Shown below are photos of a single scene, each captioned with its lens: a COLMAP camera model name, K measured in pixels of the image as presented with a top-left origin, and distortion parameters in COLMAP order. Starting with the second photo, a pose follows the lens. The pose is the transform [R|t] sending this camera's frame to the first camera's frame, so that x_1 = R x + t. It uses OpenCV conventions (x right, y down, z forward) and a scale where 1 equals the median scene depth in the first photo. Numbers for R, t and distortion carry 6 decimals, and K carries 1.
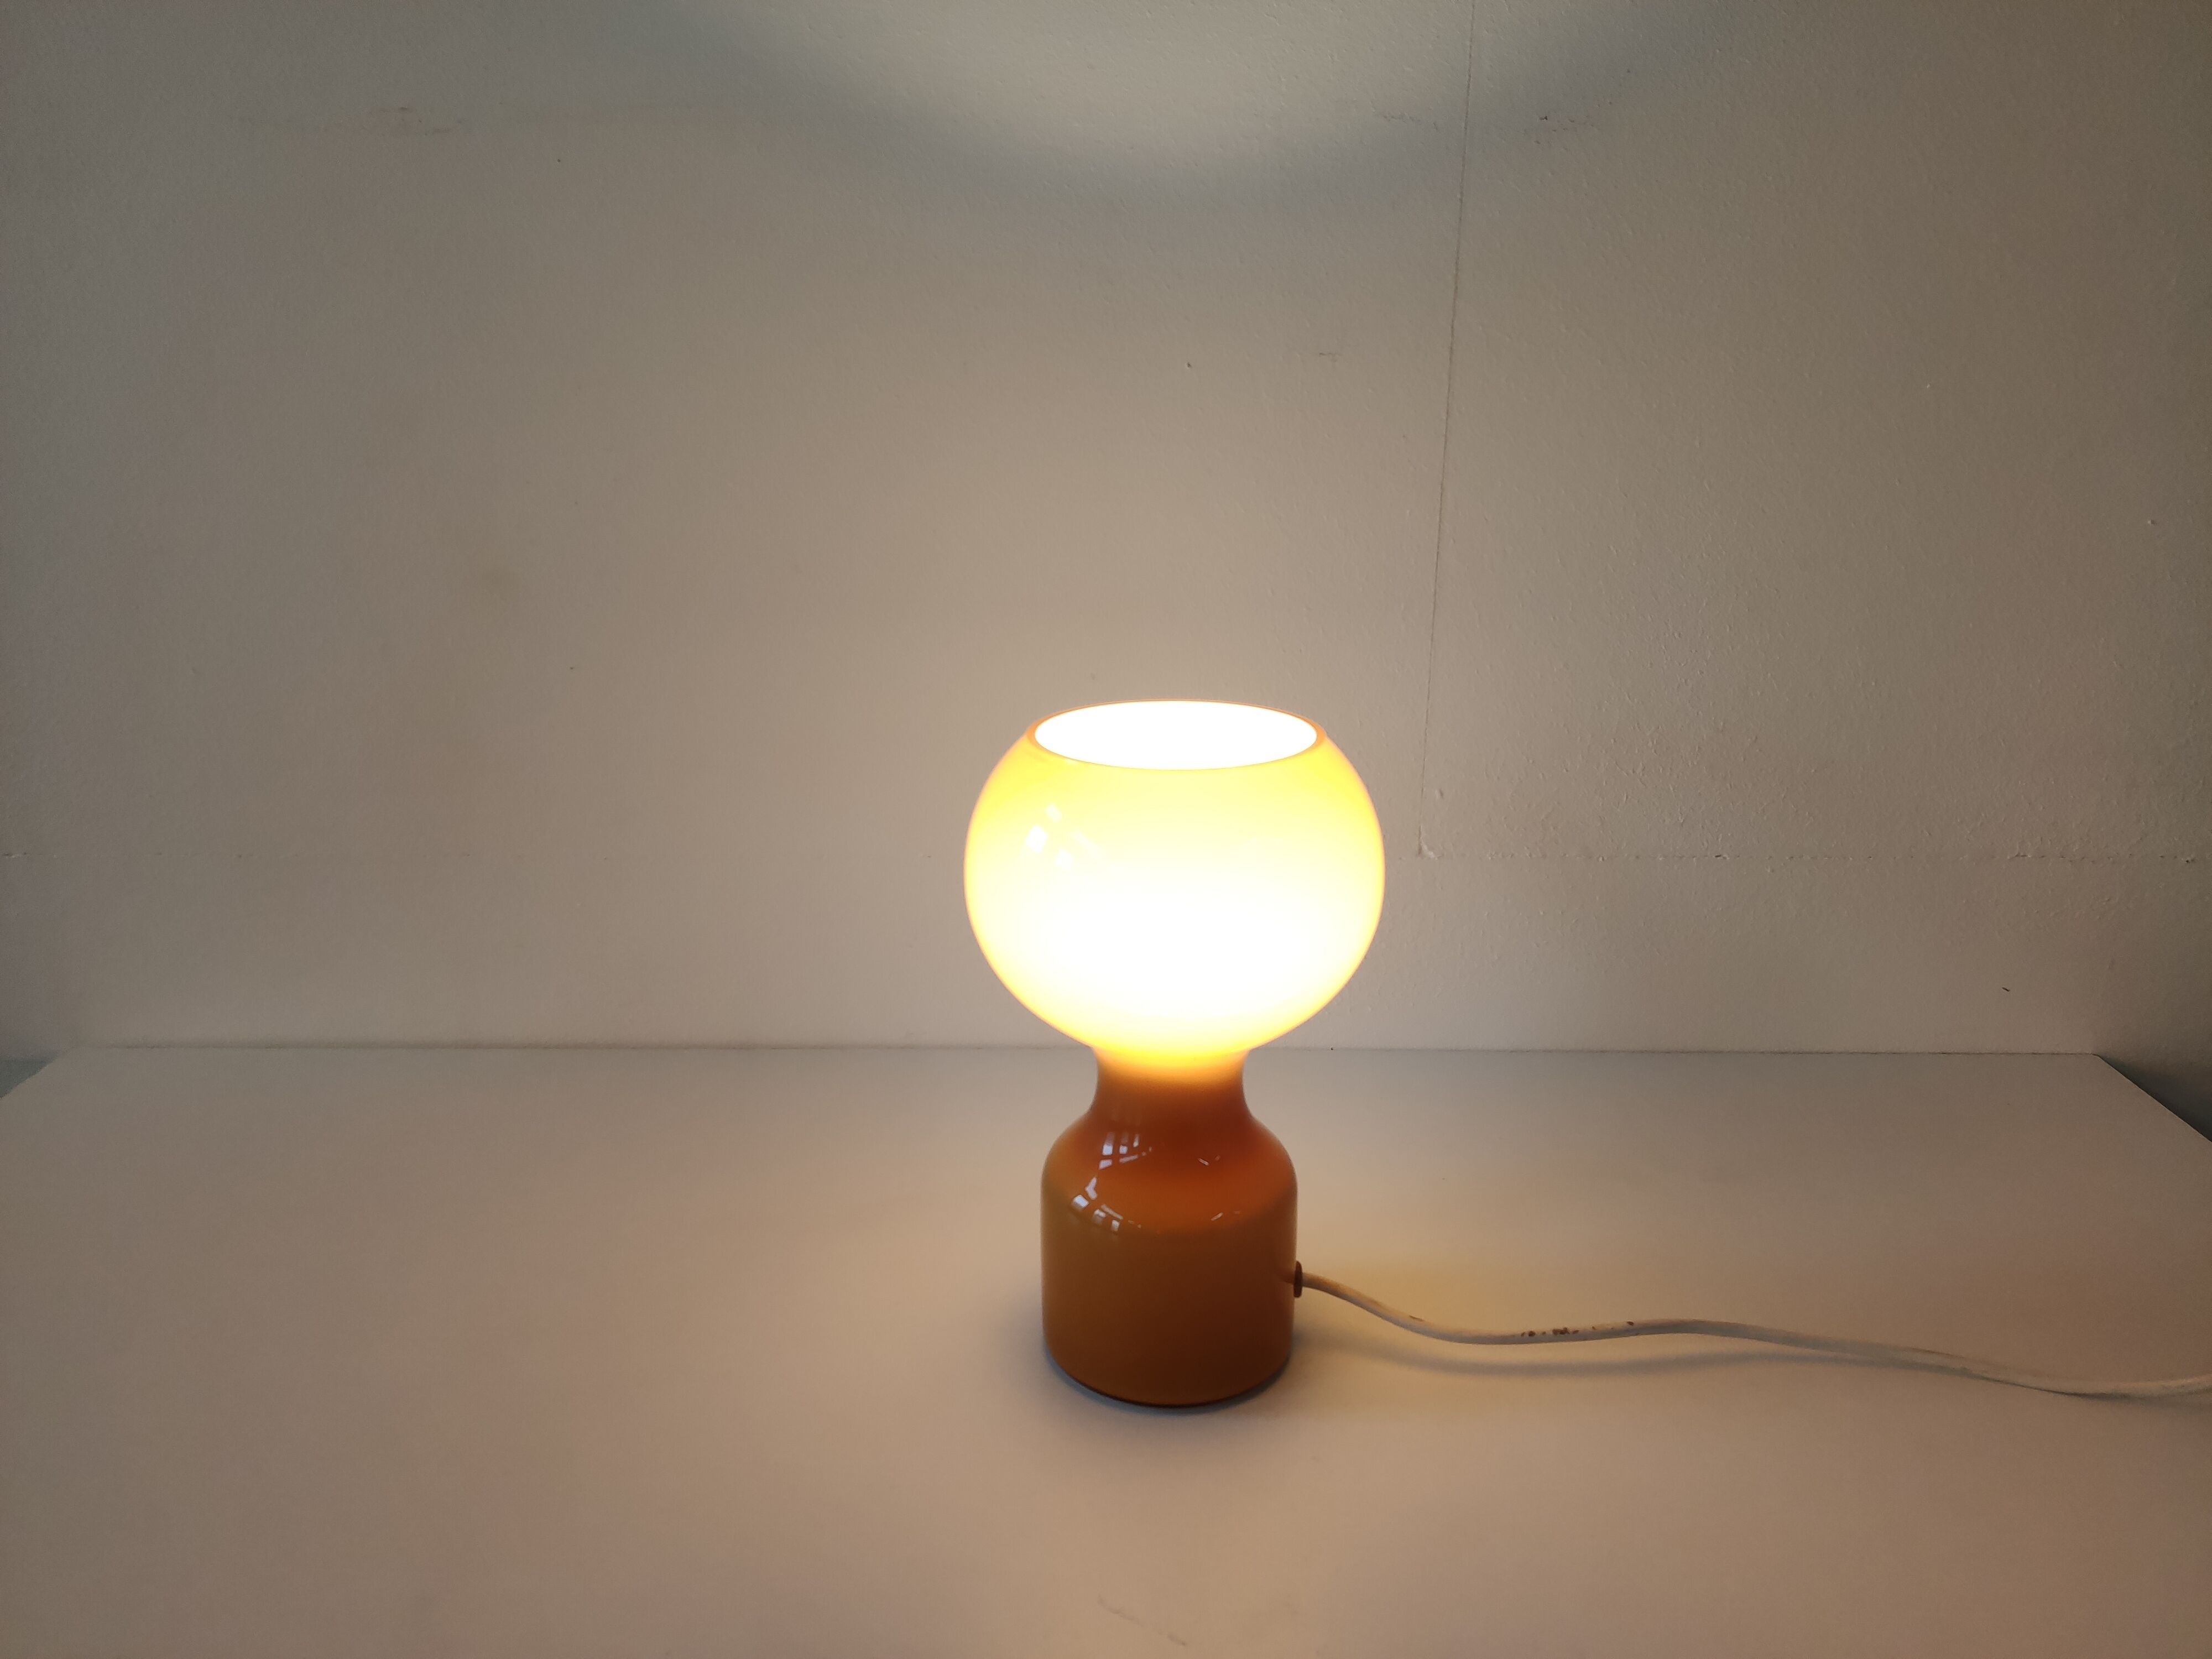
lens RADIAL K [[1699.2, 0, 1091.3], [0, 1699.2, 812.0], [0, 0, 1]] dist [0.023468, -0.002248]
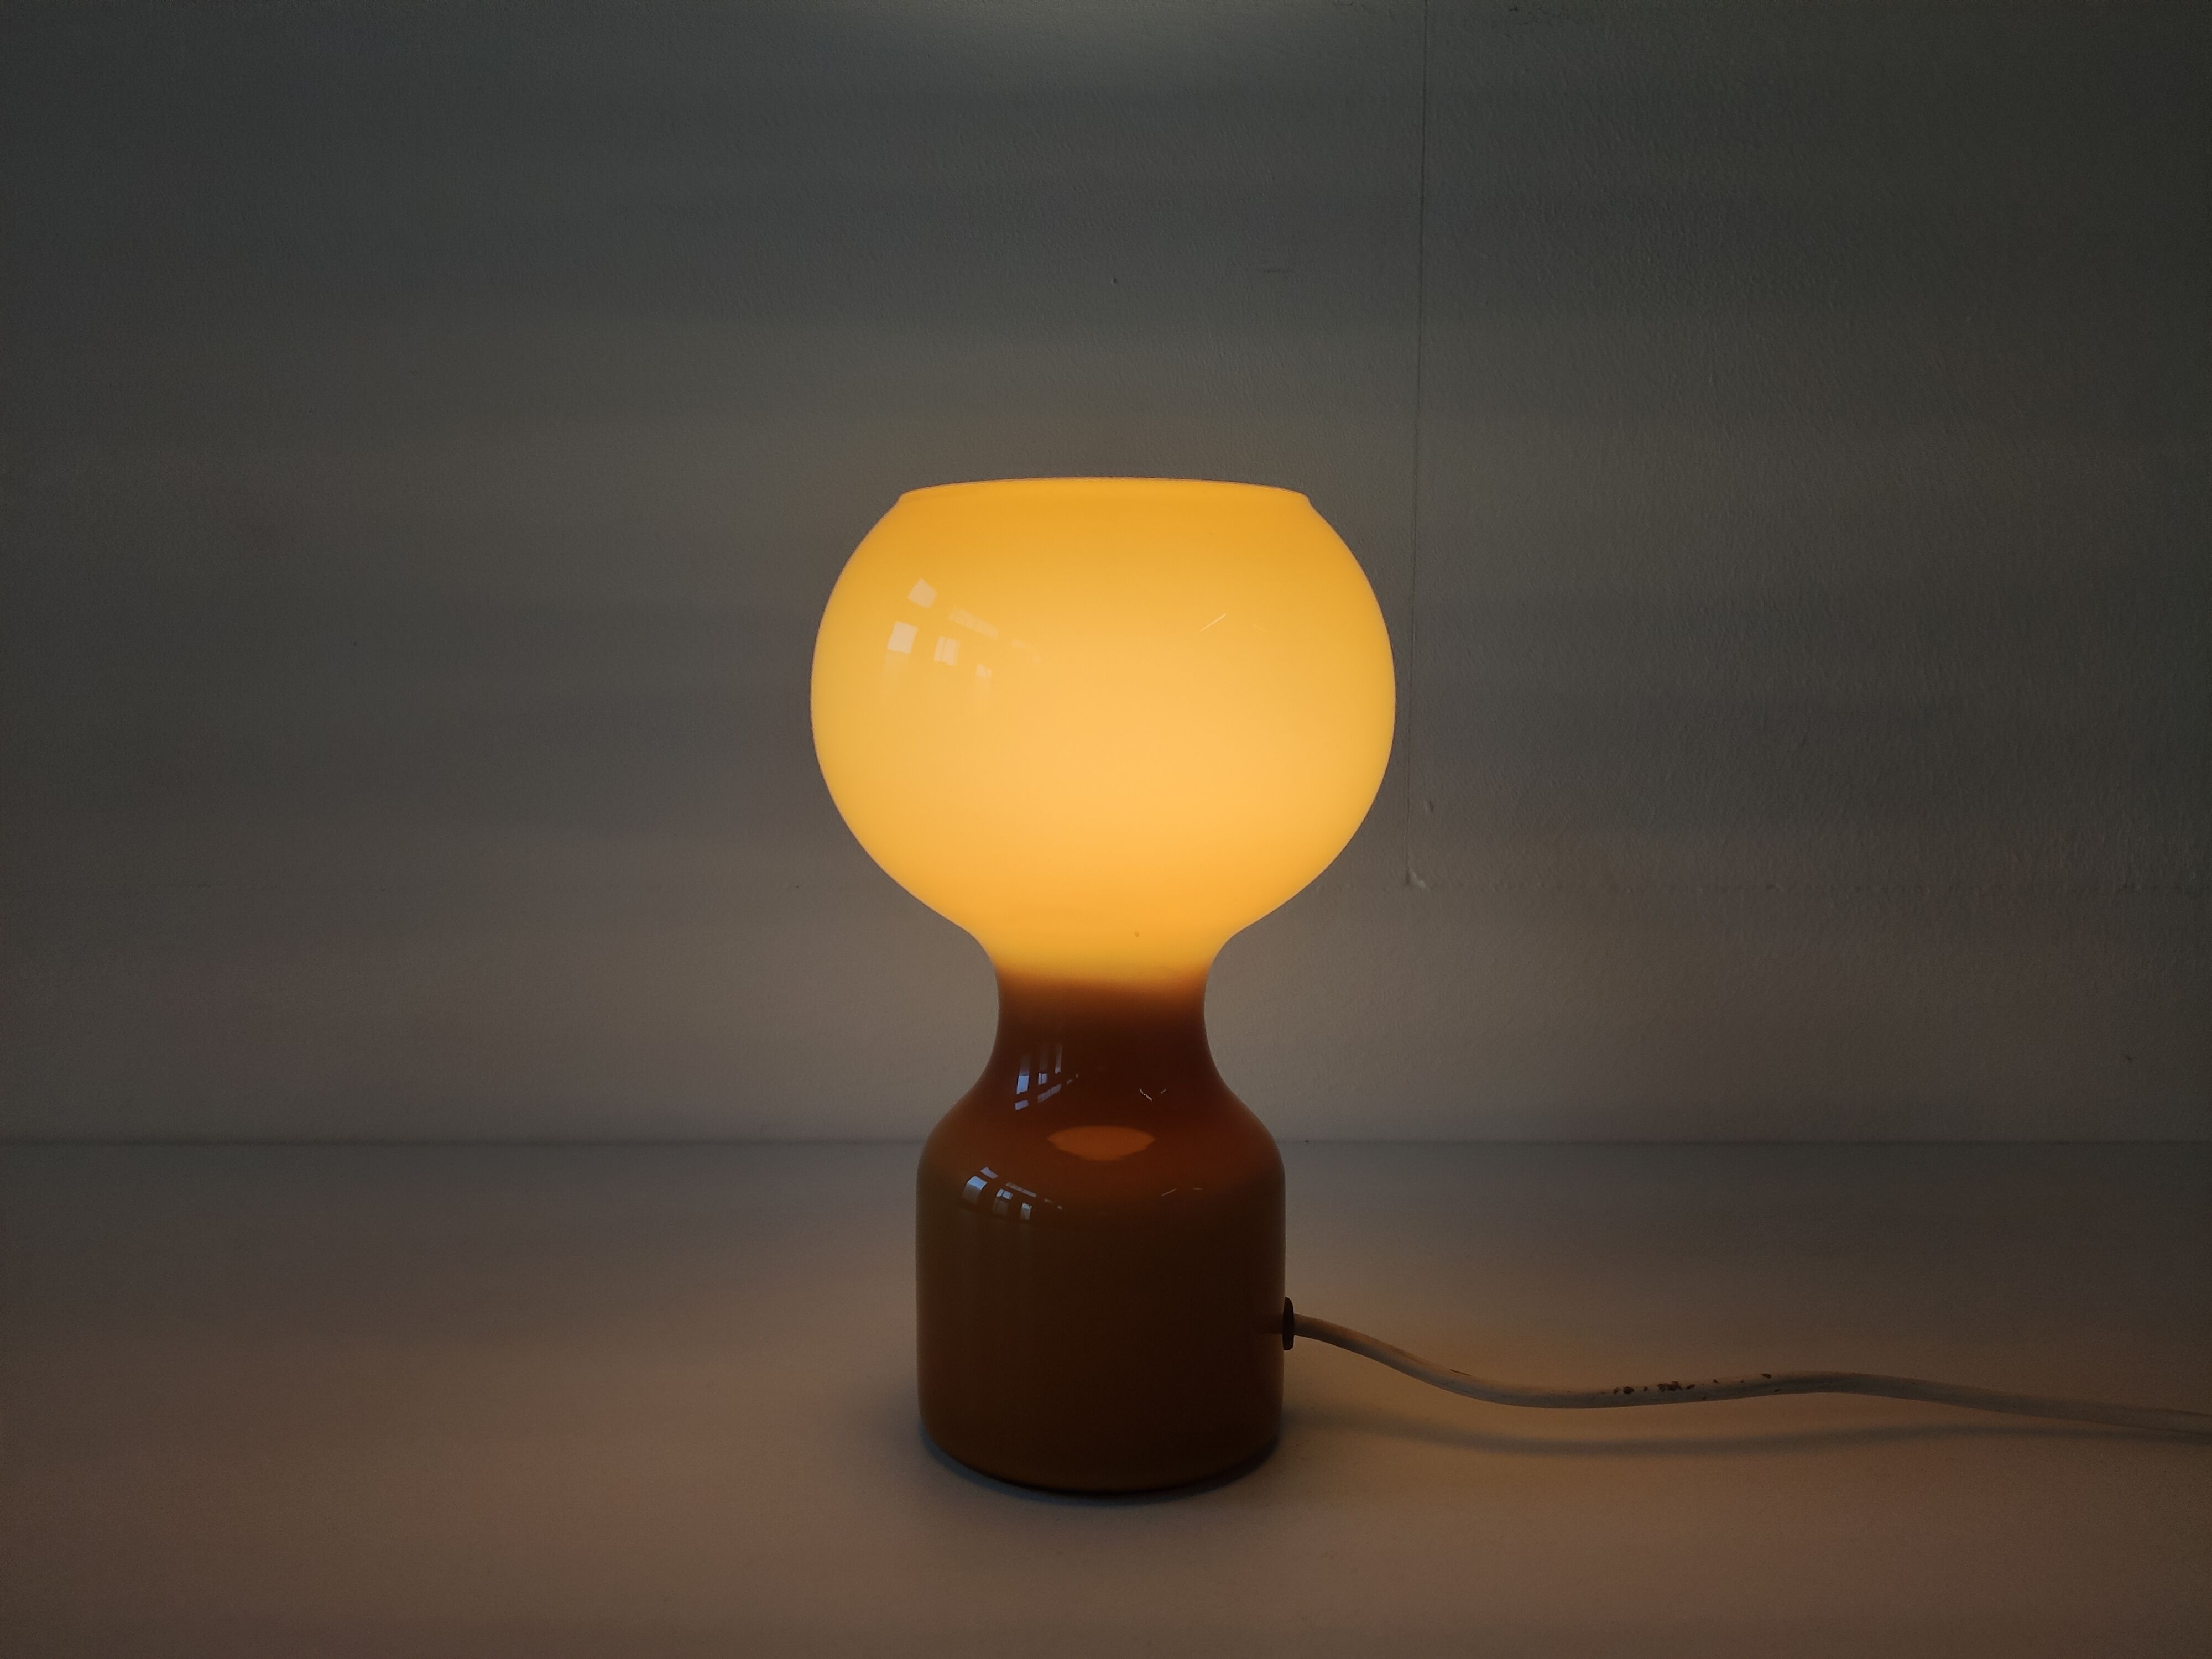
lens RADIAL K [[1699.2, 0, 1097.6], [0, 1699.2, 825.1], [0, 0, 1]] dist [0.023468, -0.002248]
pose [[0.999044, -0.003380, 0.043584, 0.014245], [0.012082, 0.979520, -0.200986, 0.213635], [-0.042012, 0.201321, 0.978624, 0.281903]]
